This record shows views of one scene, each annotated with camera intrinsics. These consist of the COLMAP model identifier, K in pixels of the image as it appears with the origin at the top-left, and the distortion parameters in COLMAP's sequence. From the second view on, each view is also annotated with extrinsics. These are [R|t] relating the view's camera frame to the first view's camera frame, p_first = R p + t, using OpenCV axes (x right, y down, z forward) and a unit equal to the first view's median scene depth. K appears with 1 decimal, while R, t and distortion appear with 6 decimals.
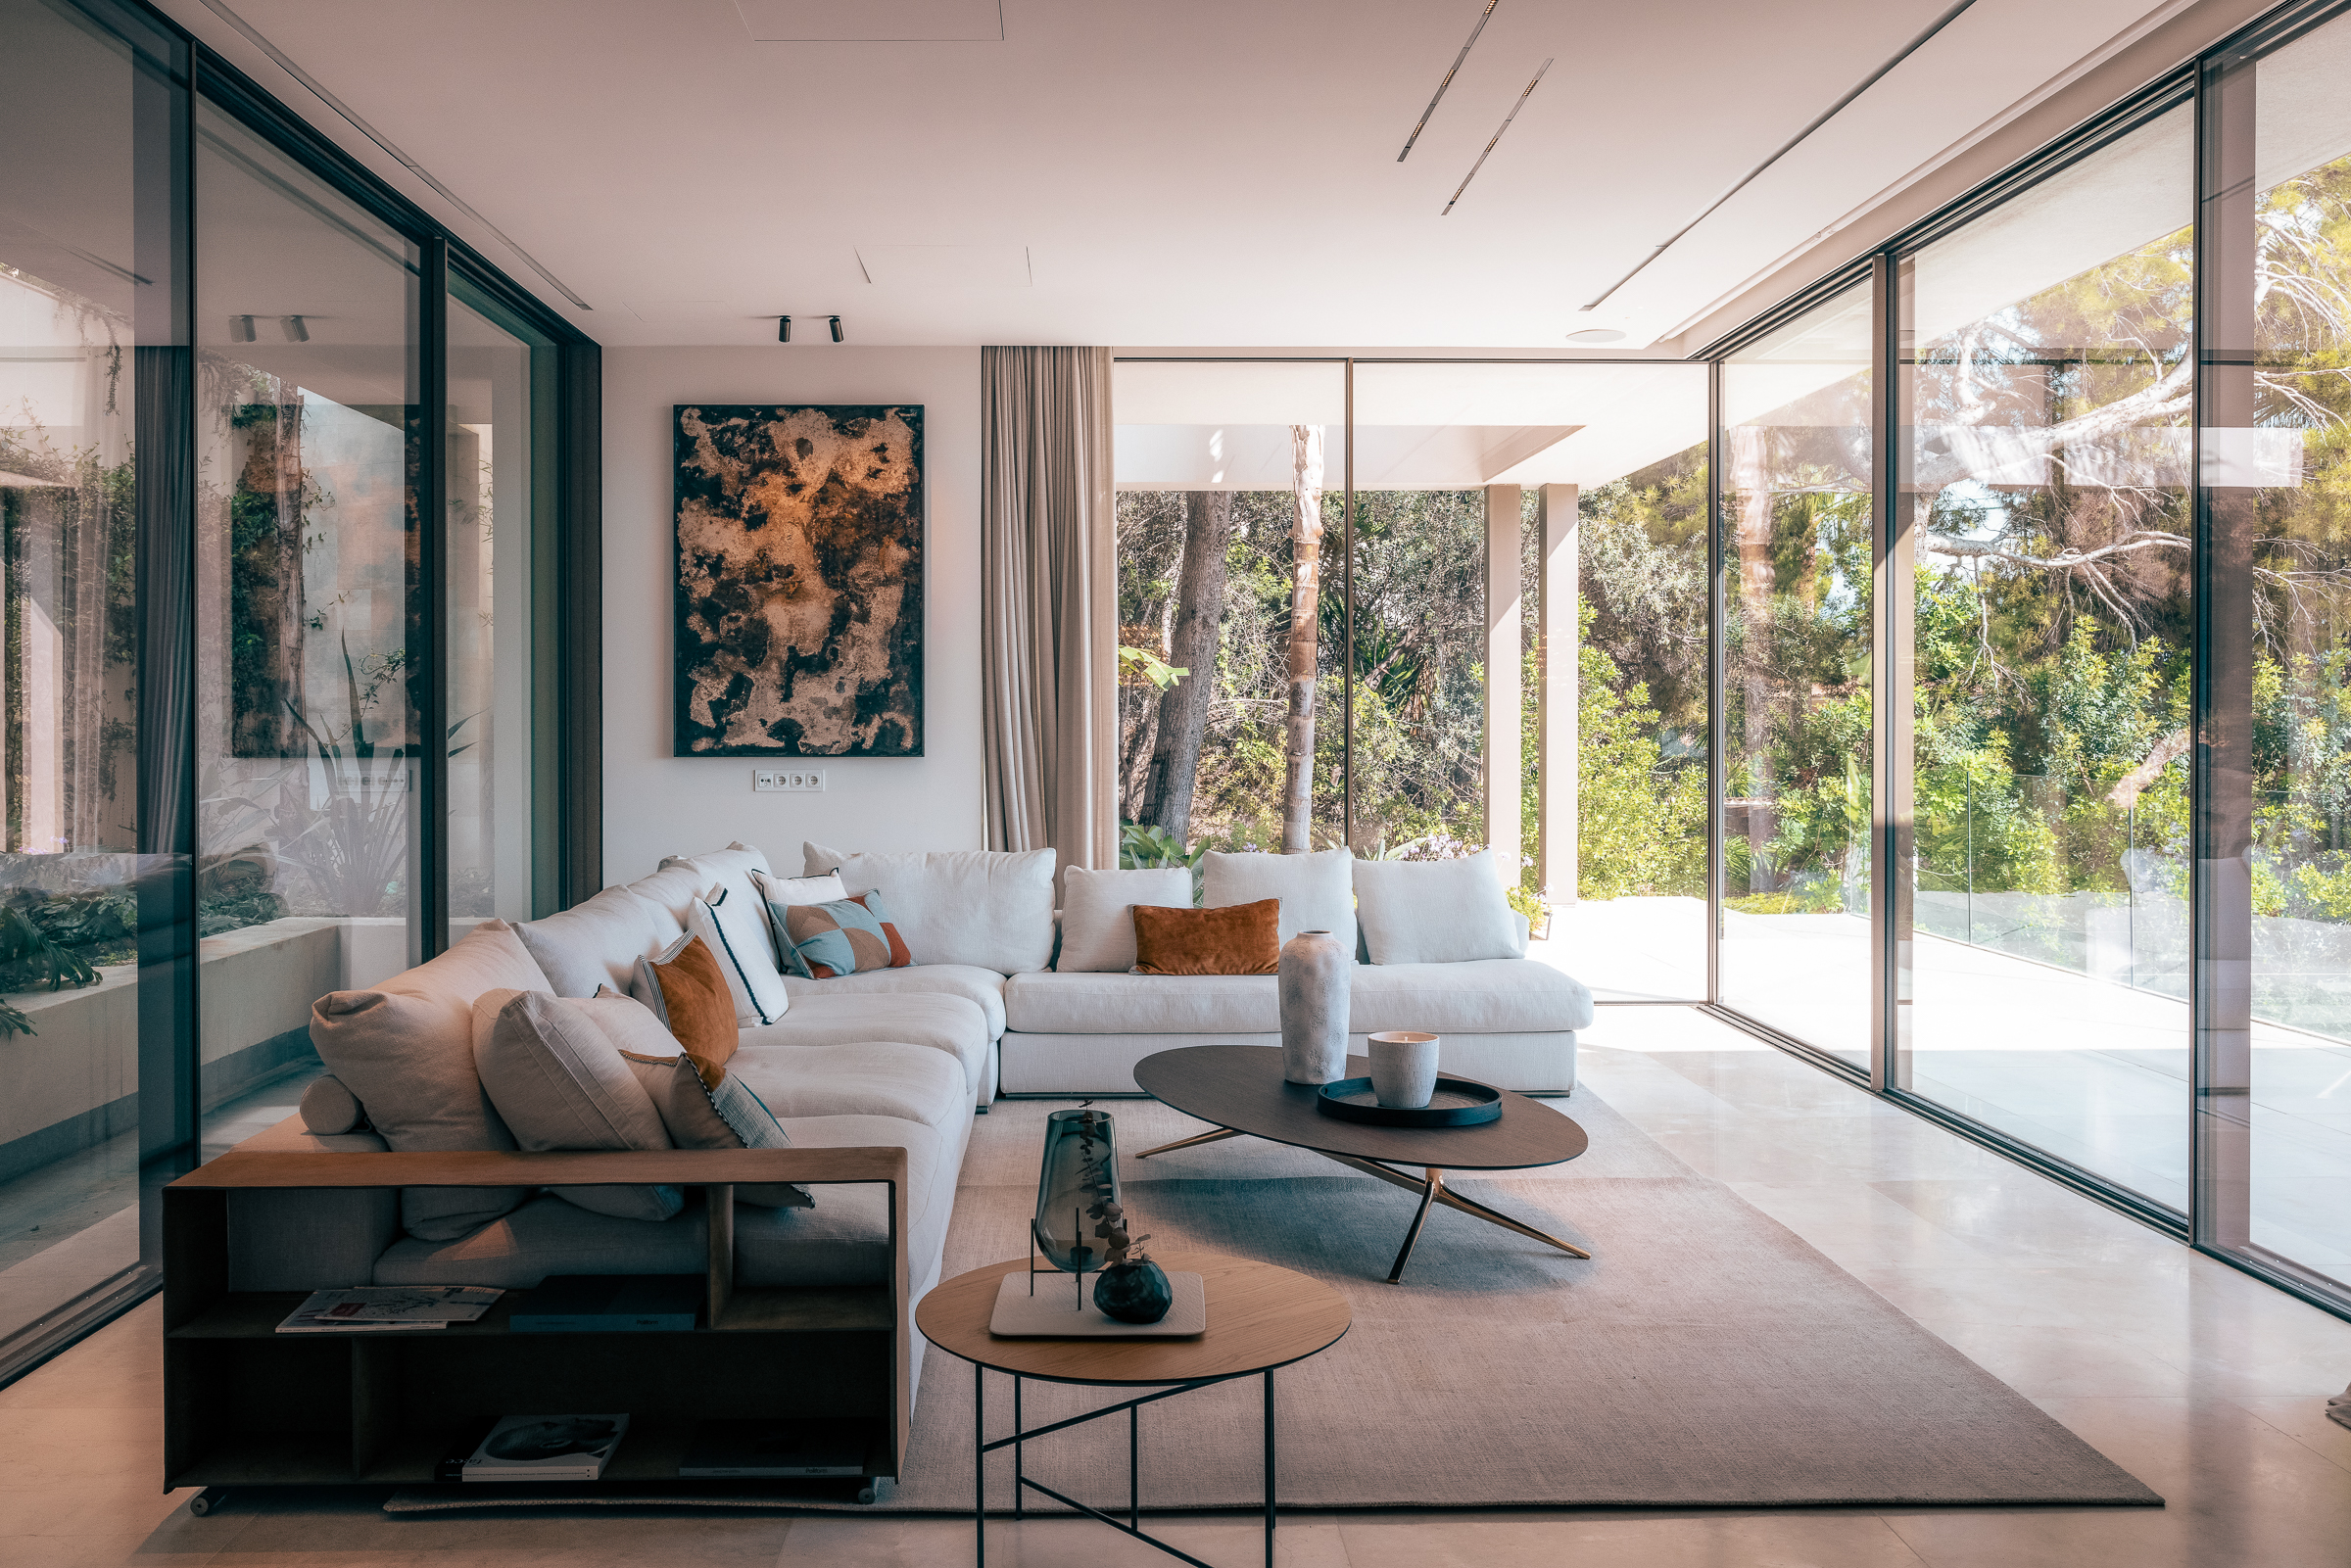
lens RADIAL K [[1997.7, 0, 1175.5], [0, 1997.7, 784.0], [0, 0, 1]] dist [-0.009791, -0.001662]
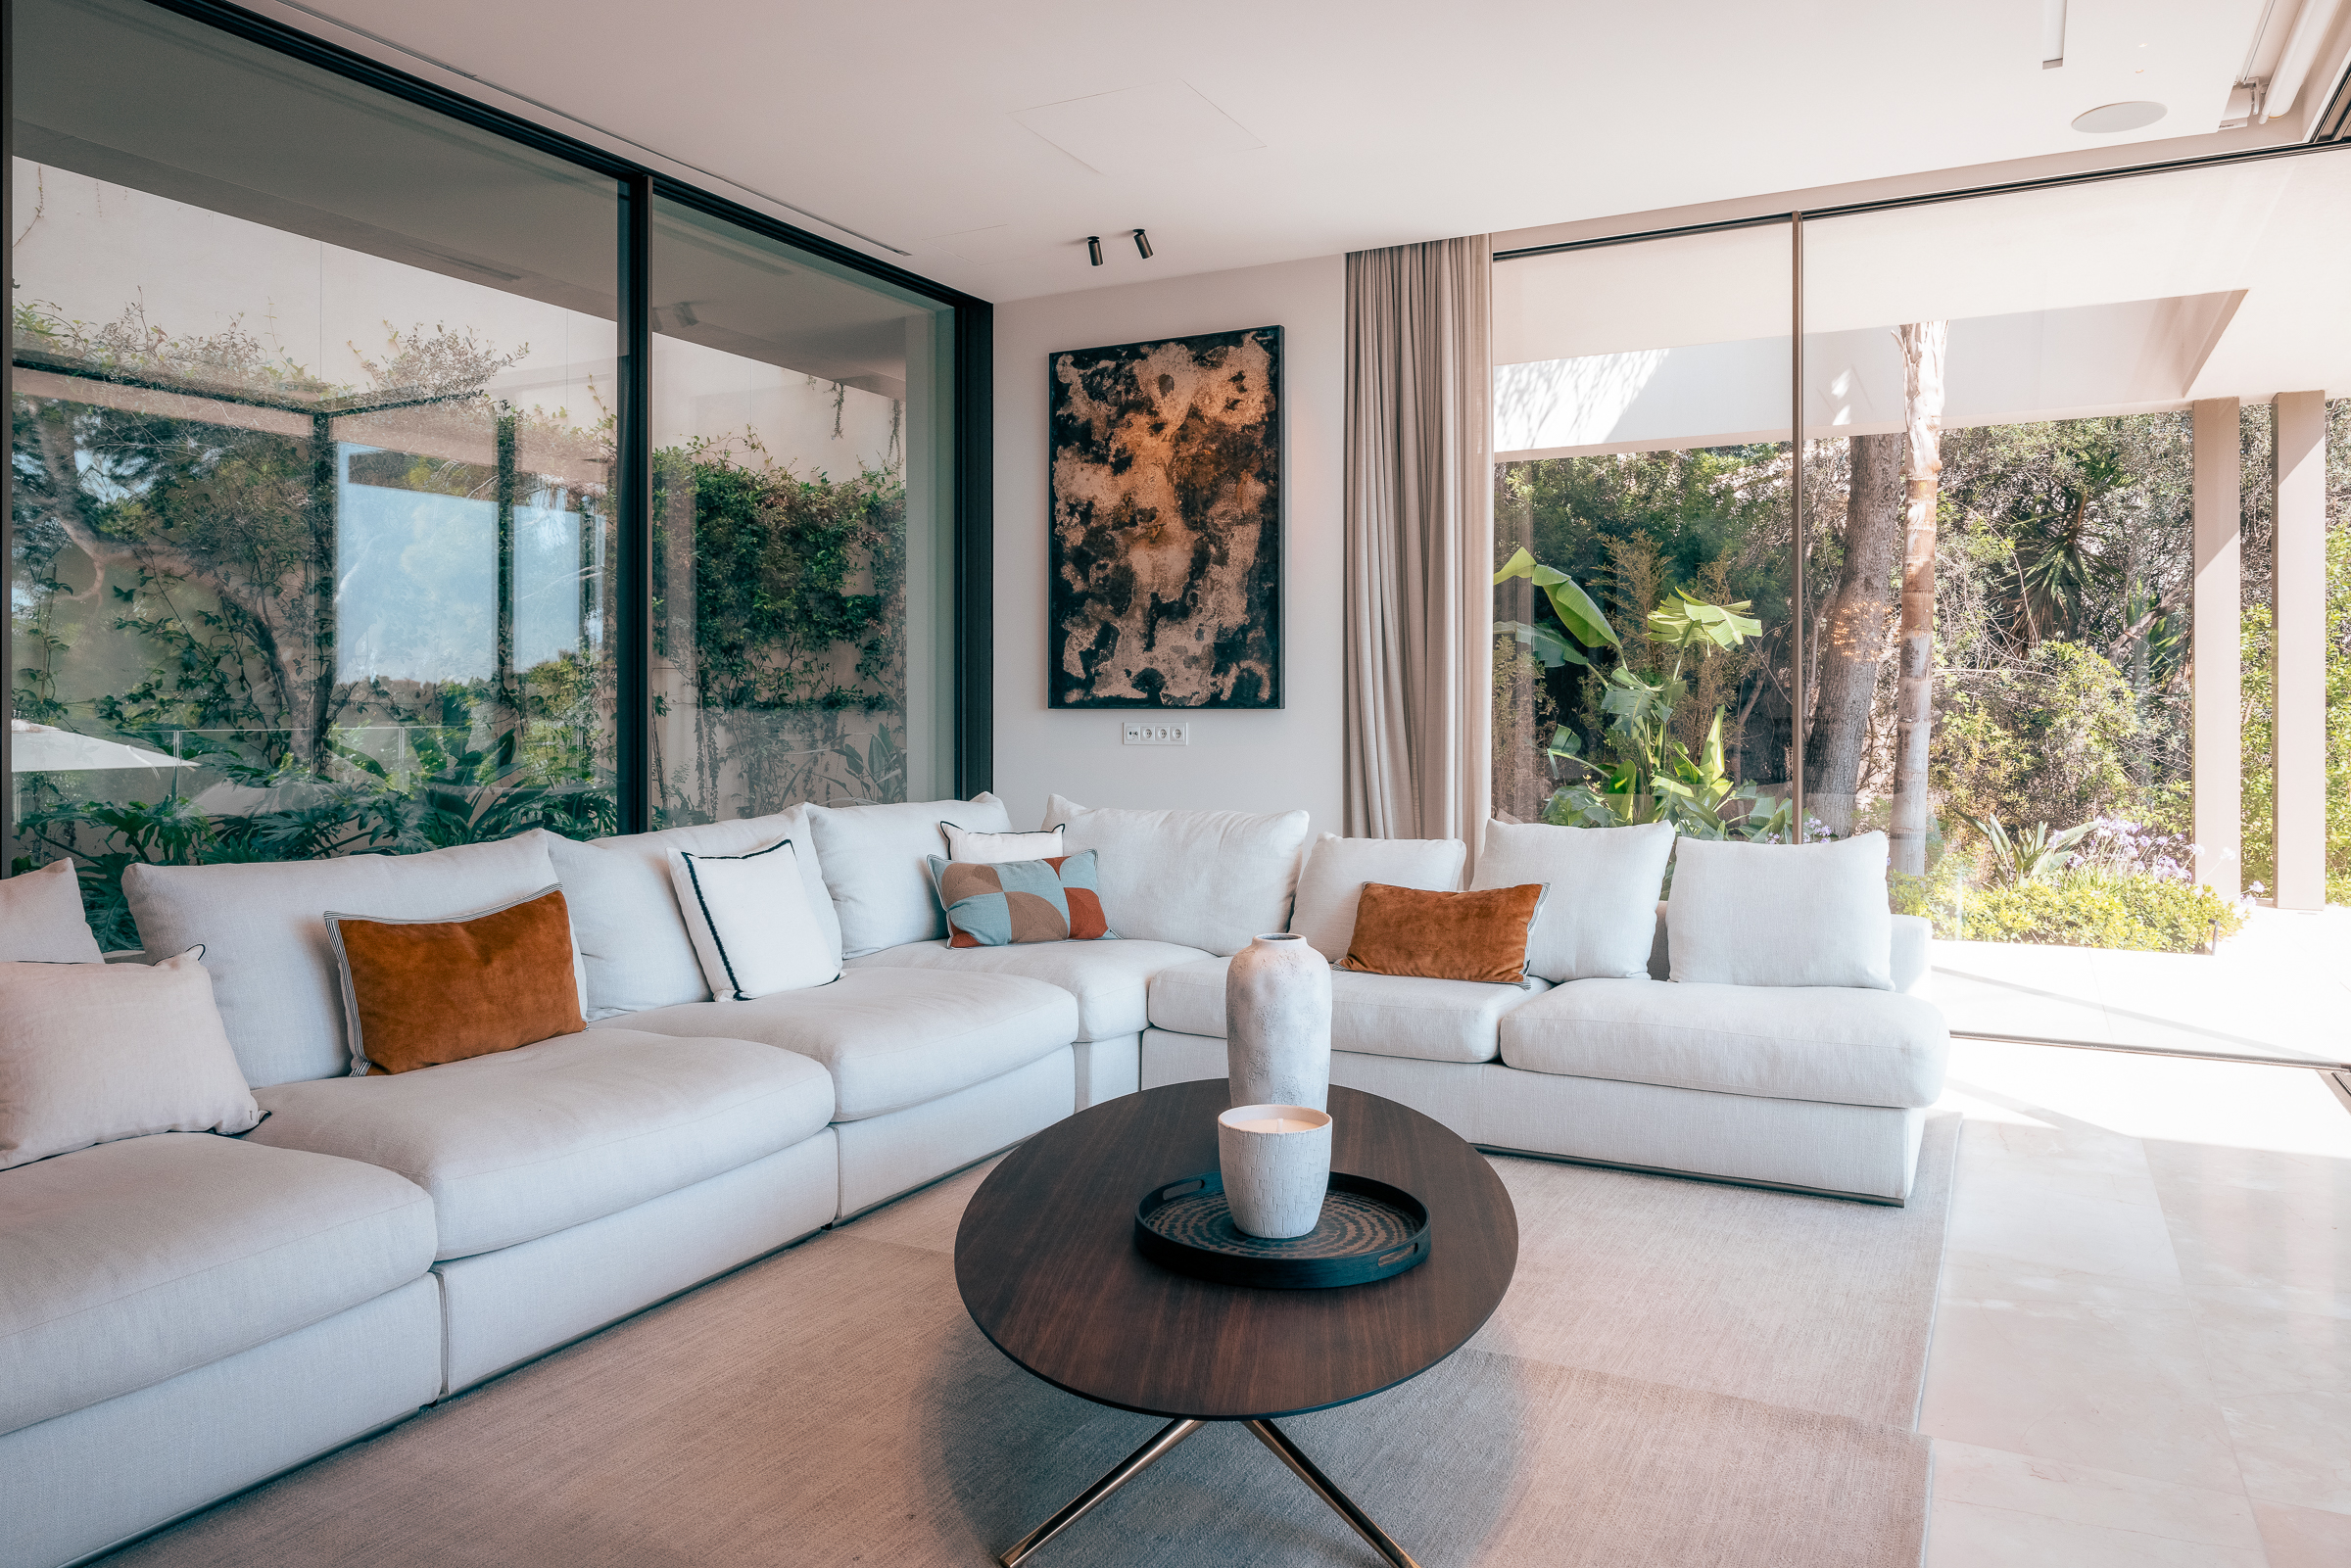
lens RADIAL K [[1631.6, 0, 1172.4], [0, 1631.6, 735.5], [0, 0, 1]] dist [0.002660, -0.001961]
pose [[0.870399, 0.008623, -0.492271, 0.201211], [-0.016625, 0.999791, -0.011881, 0.008480], [0.492066, 0.018525, 0.870361, 0.325437]]
